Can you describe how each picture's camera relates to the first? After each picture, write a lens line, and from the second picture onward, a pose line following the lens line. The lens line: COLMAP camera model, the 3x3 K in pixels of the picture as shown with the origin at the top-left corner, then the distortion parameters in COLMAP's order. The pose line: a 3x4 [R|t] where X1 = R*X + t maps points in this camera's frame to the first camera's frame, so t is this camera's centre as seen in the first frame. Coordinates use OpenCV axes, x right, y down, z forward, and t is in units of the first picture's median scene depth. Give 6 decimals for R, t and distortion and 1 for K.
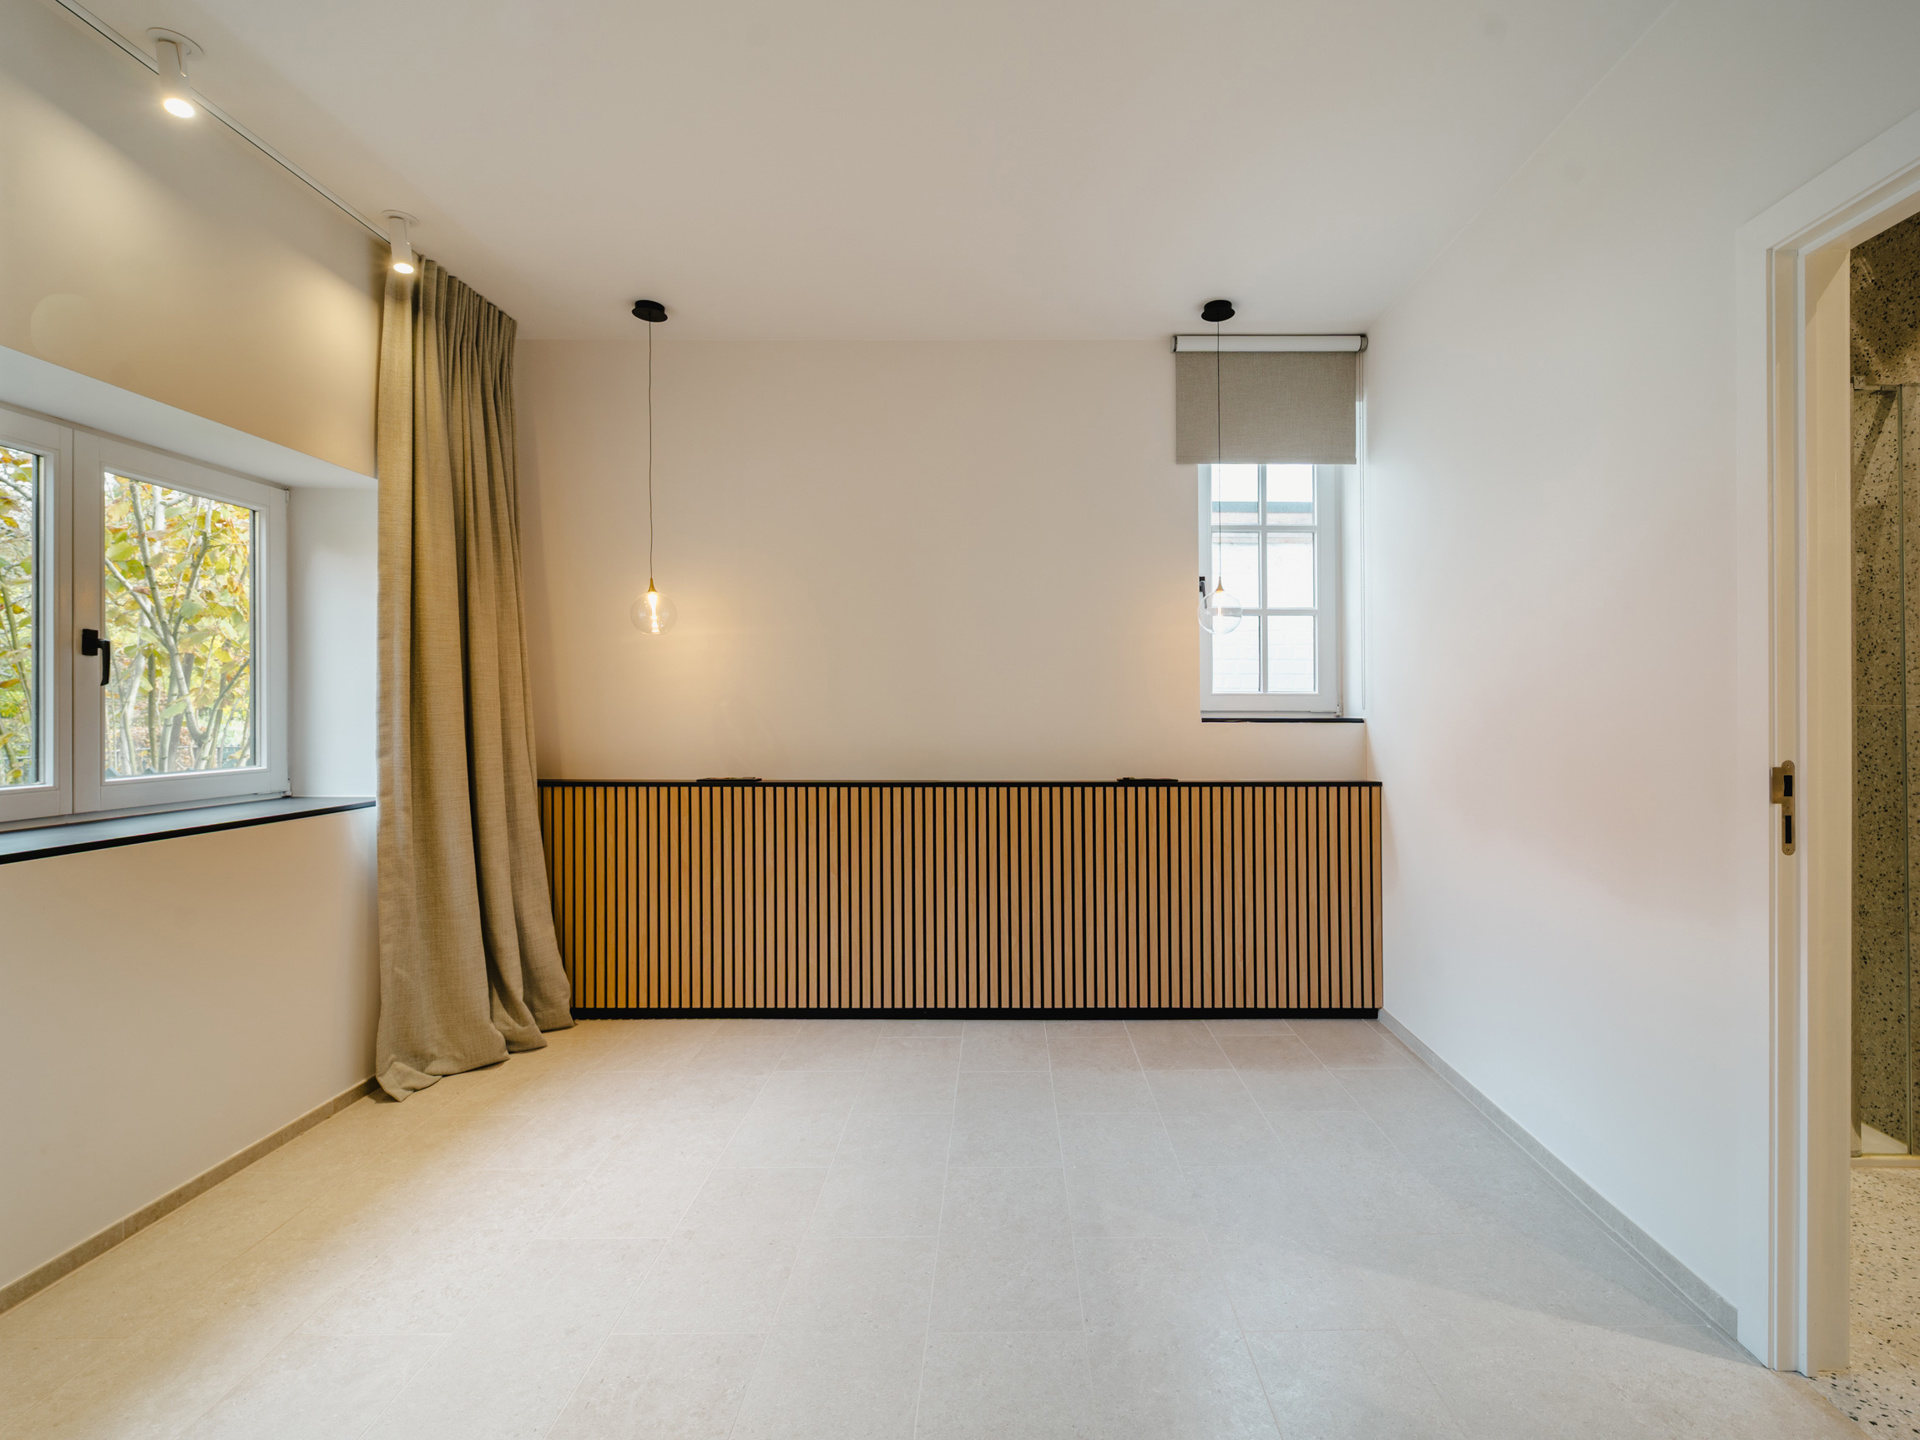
lens RADIAL K [[948.9, 0, 963.7], [0, 948.9, 706.0], [0, 0, 1]] dist [0.000462, -0.000859]
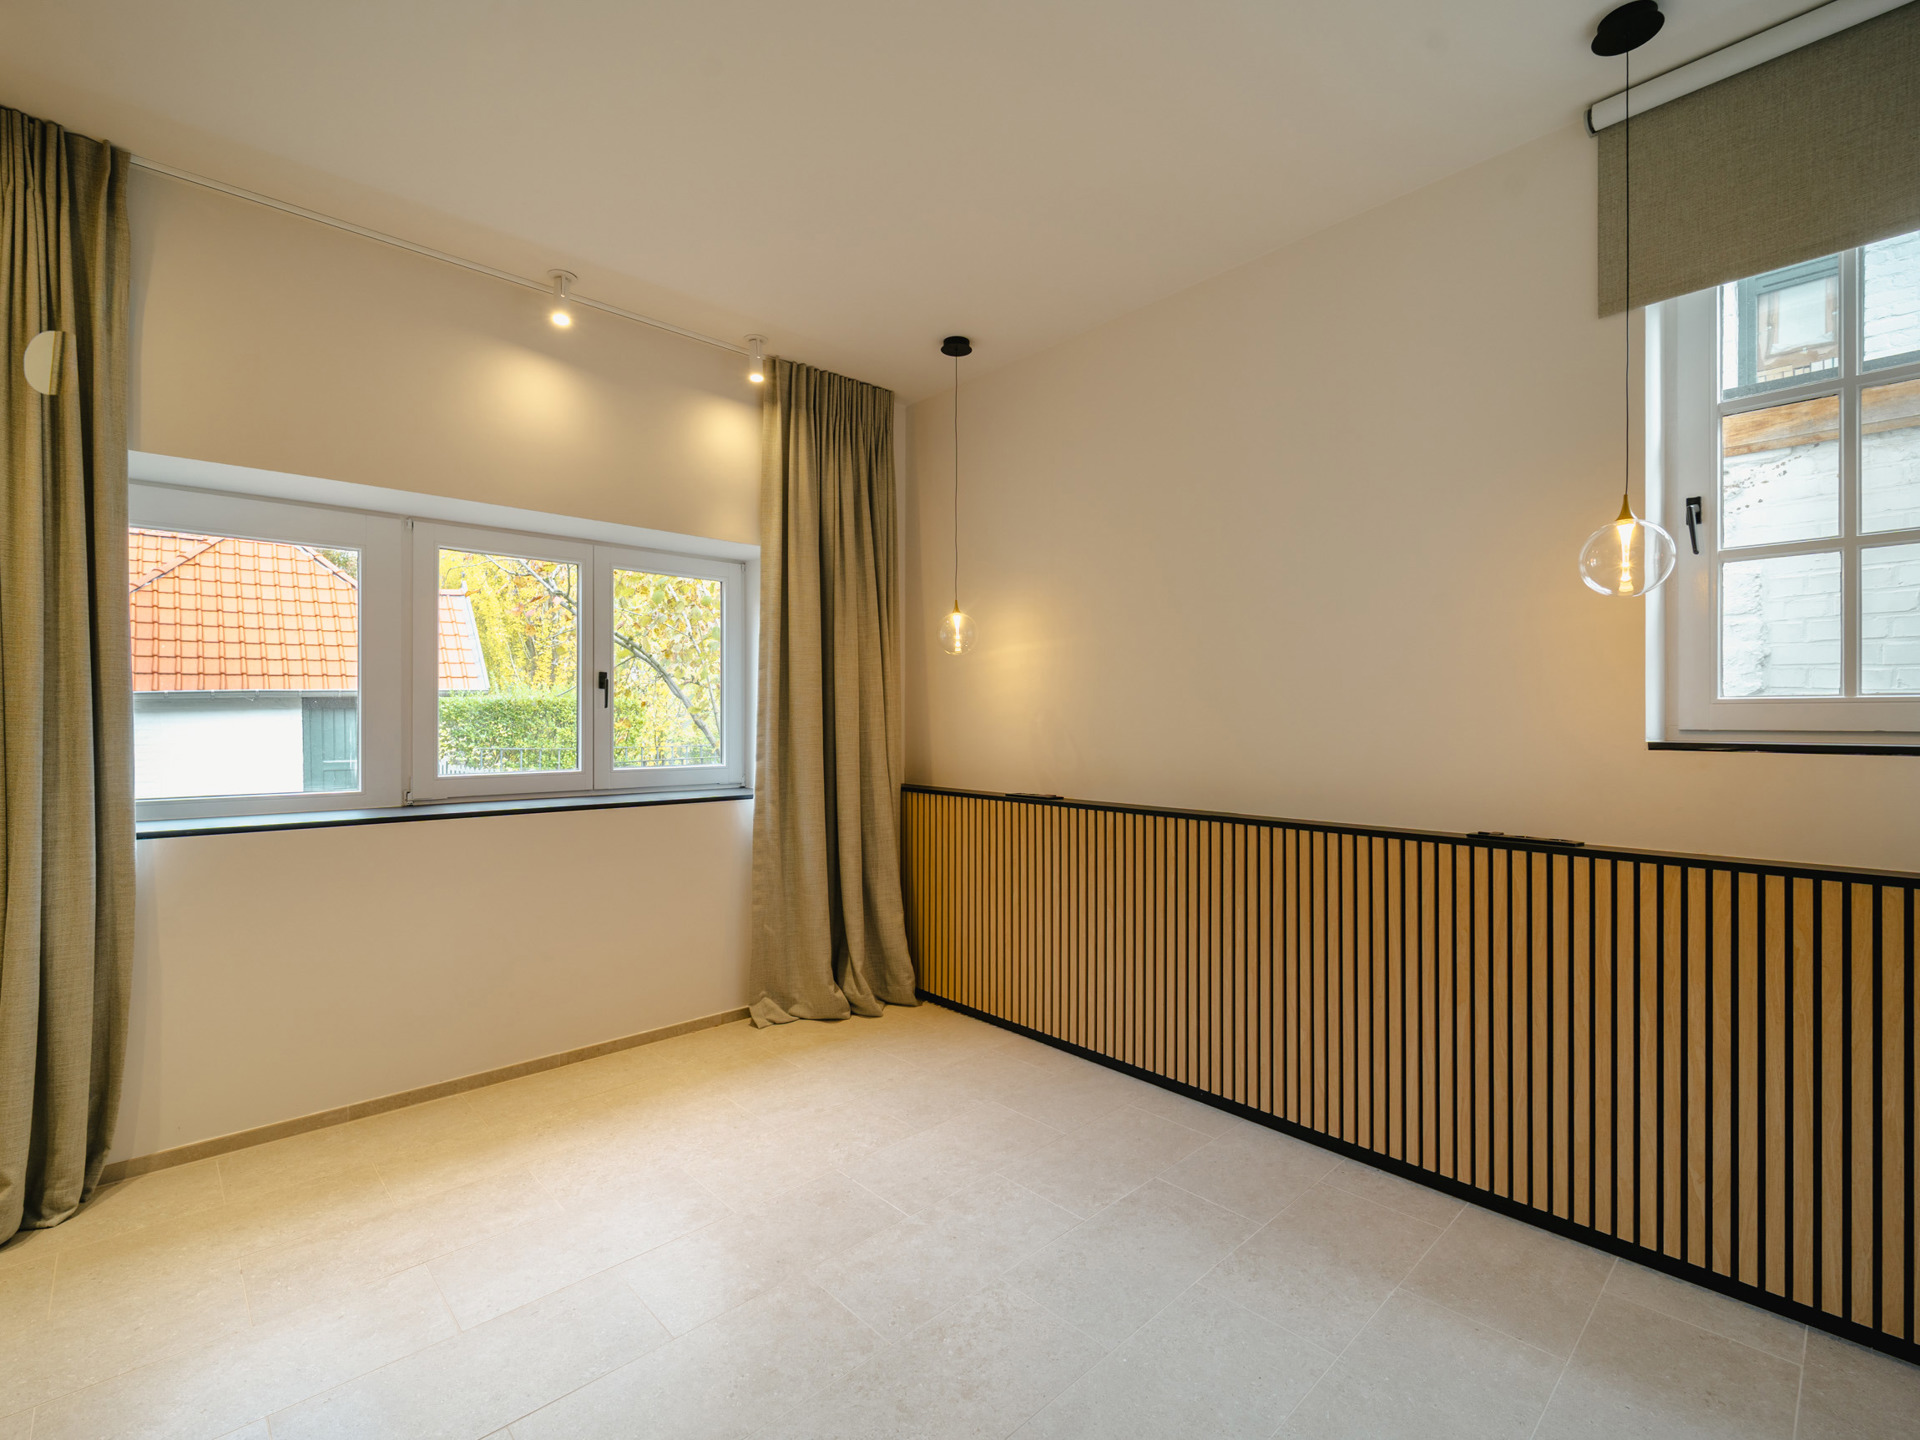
lens RADIAL K [[876.3, 0, 952.6], [0, 876.3, 727.7], [0, 0, 1]] dist [-0.000064, 0.000119]
pose [[0.664720, 0.006996, -0.747060, 0.412885], [-0.000053, 0.999957, 0.009317, -0.002024], [0.747093, -0.006154, 0.664691, 0.362907]]
